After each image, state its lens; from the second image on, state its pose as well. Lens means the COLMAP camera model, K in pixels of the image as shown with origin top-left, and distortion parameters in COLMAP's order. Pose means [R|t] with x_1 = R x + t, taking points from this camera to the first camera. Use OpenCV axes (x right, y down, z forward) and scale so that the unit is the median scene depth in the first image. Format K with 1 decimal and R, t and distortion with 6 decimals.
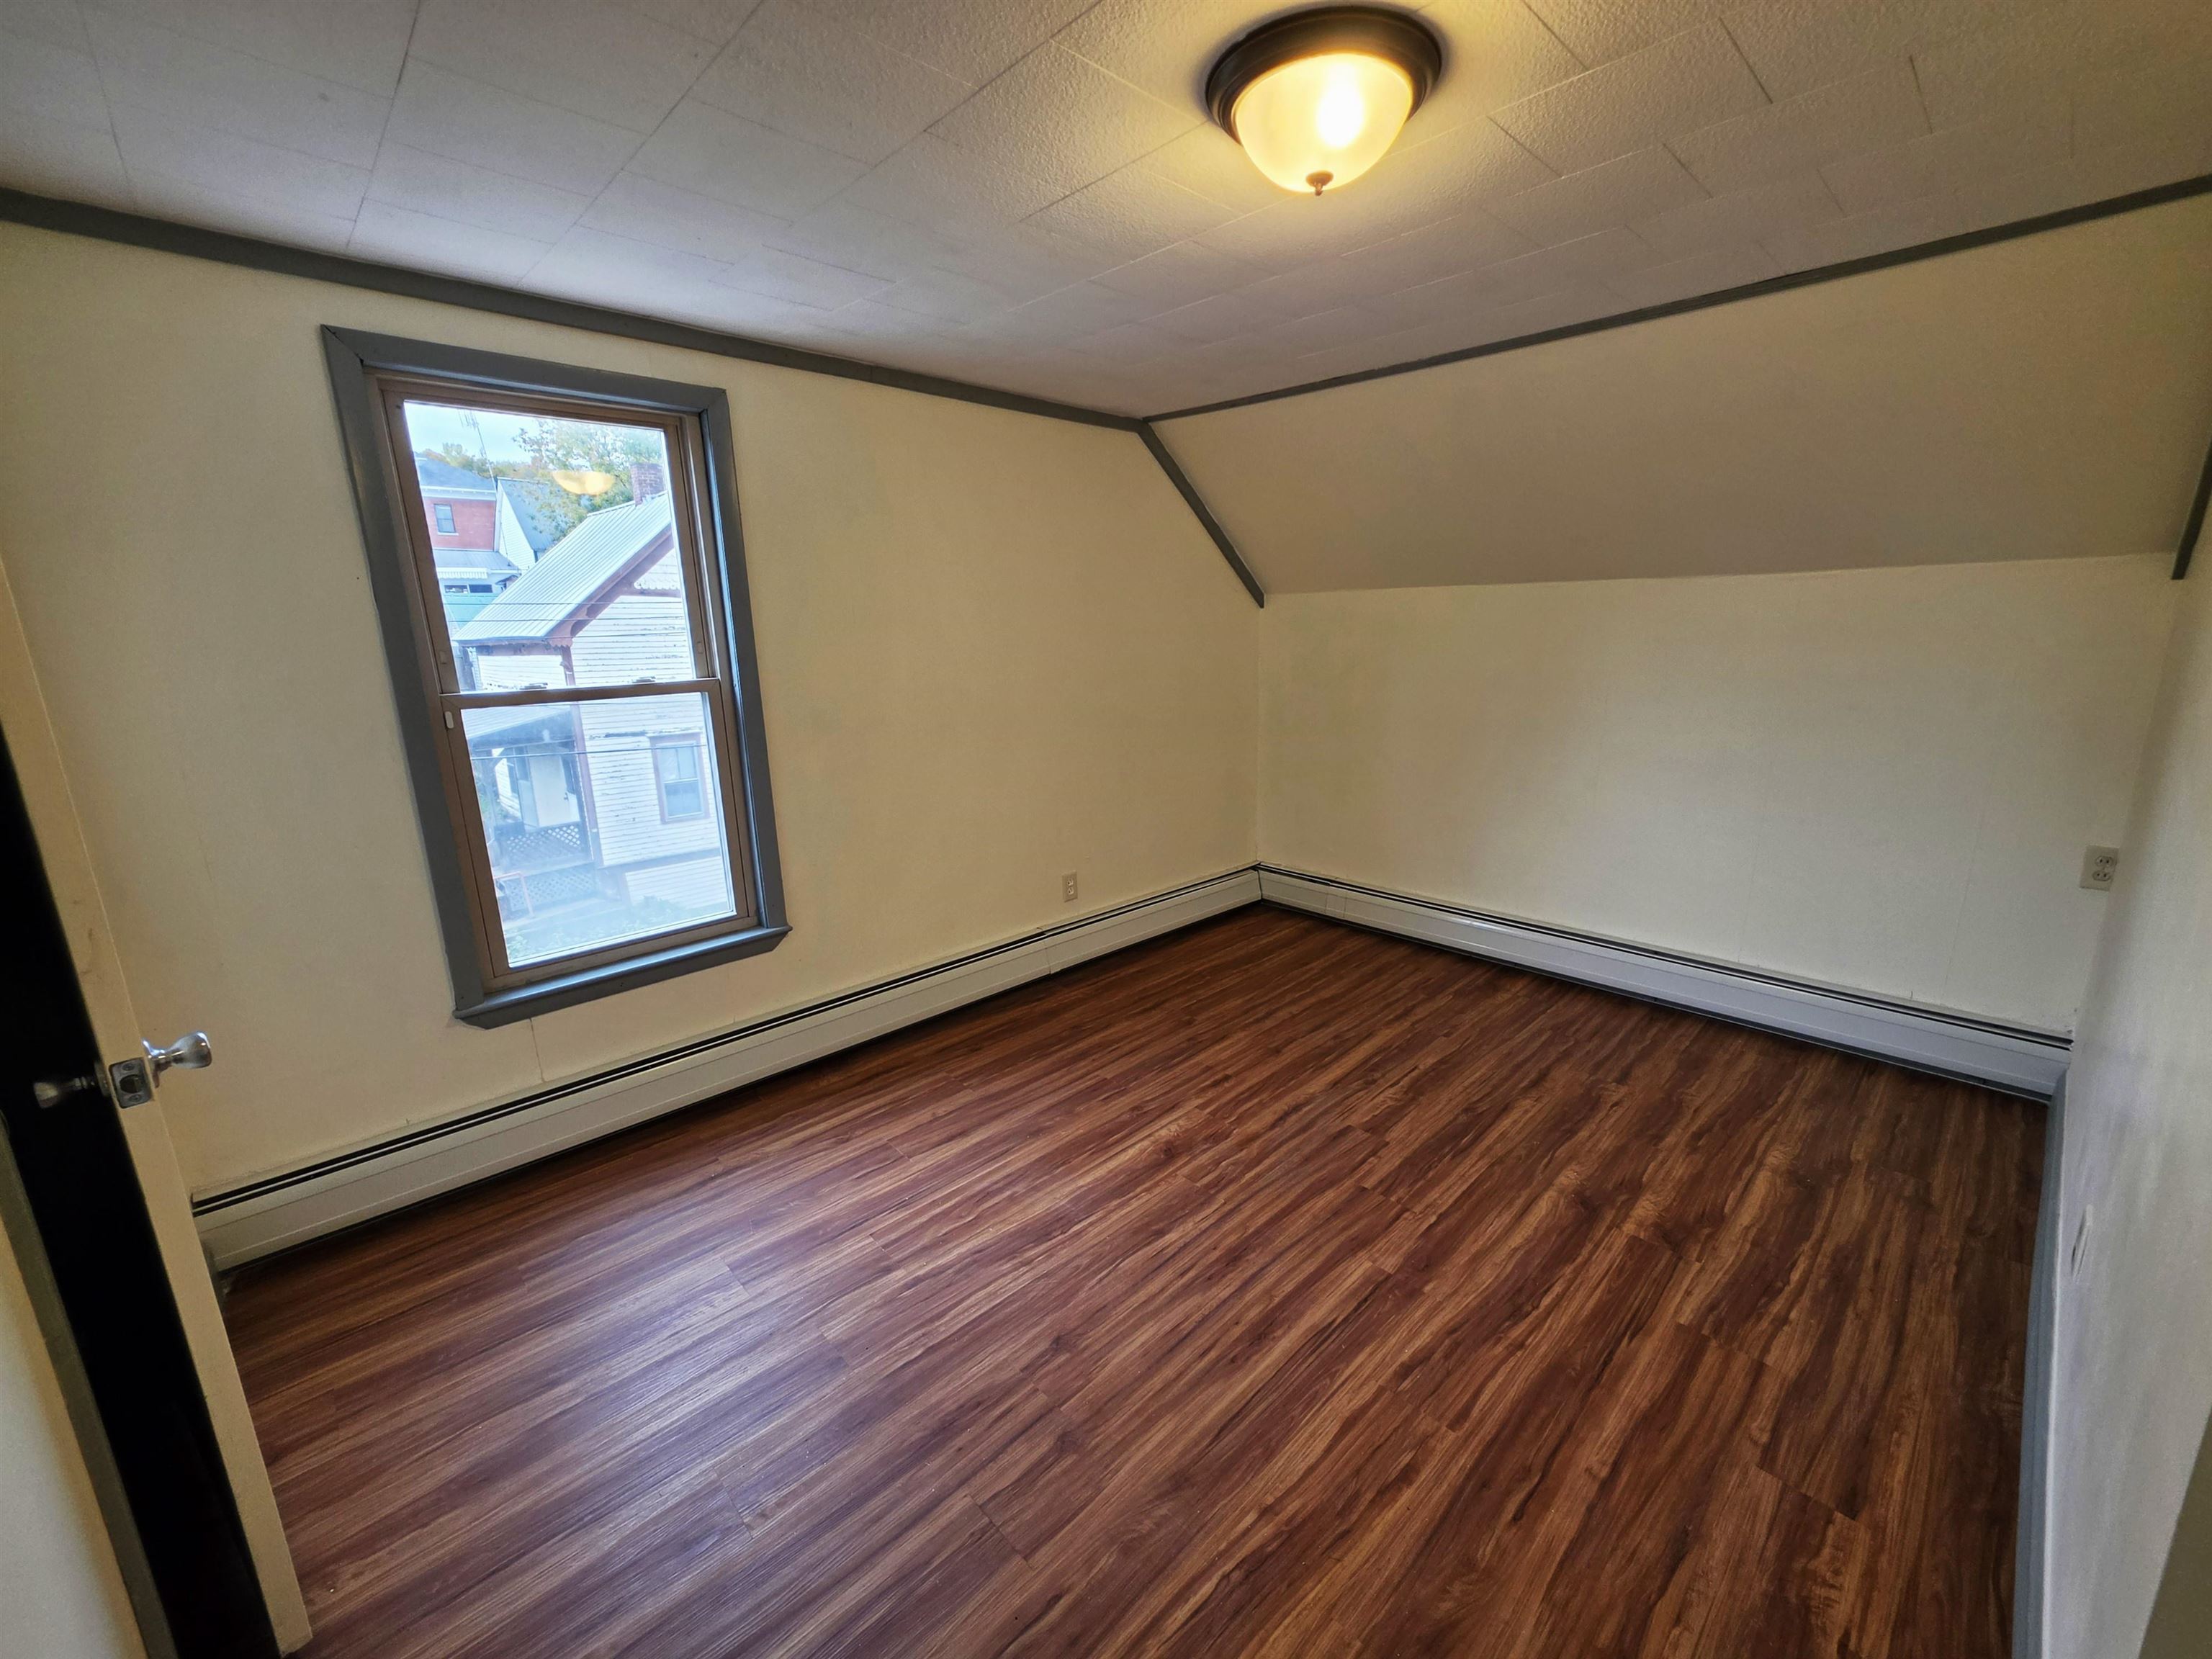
lens RADIAL K [[896.5, 0, 1106.0], [0, 896.5, 829.5], [0, 0, 1]] dist [-0.001660, 0.002441]
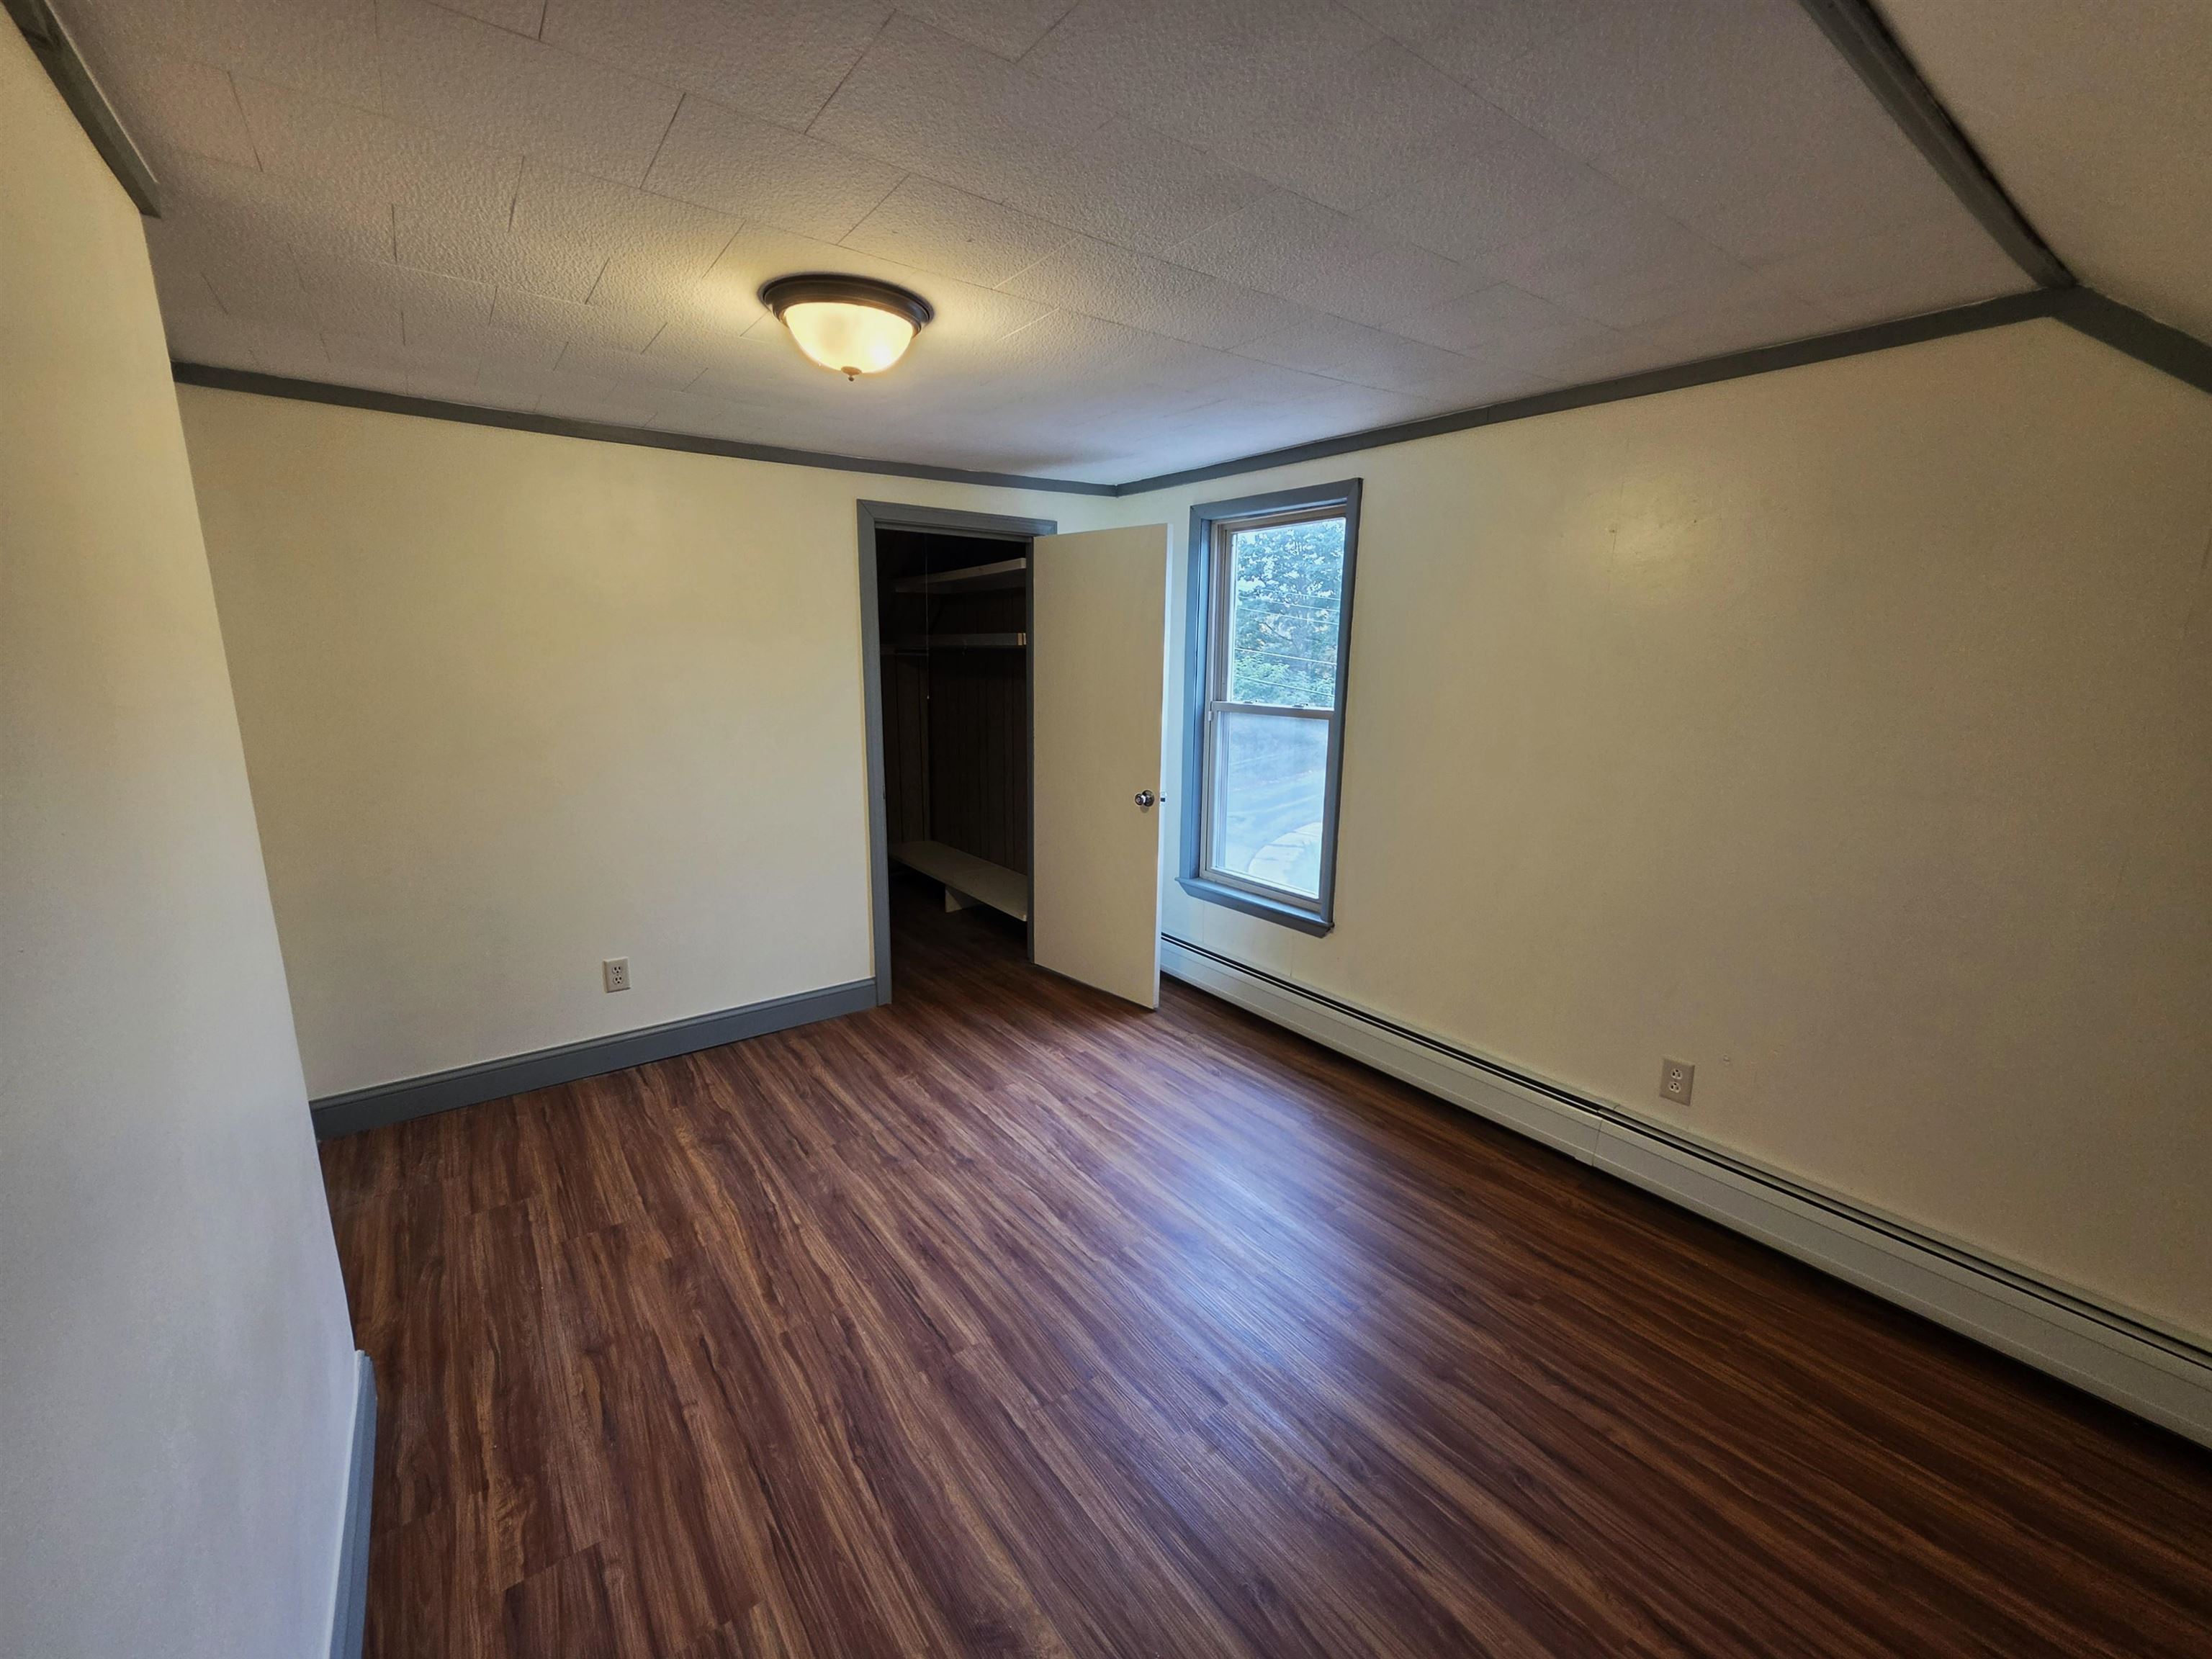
lens RADIAL K [[896.5, 0, 1106.0], [0, 896.5, 829.5], [0, 0, 1]] dist [-0.001660, 0.002441]
pose [[-0.121063, 0.211900, -0.969764, 1.222398], [-0.237914, 0.942280, 0.235595, -0.330244], [0.963712, 0.259242, -0.063661, 1.180029]]
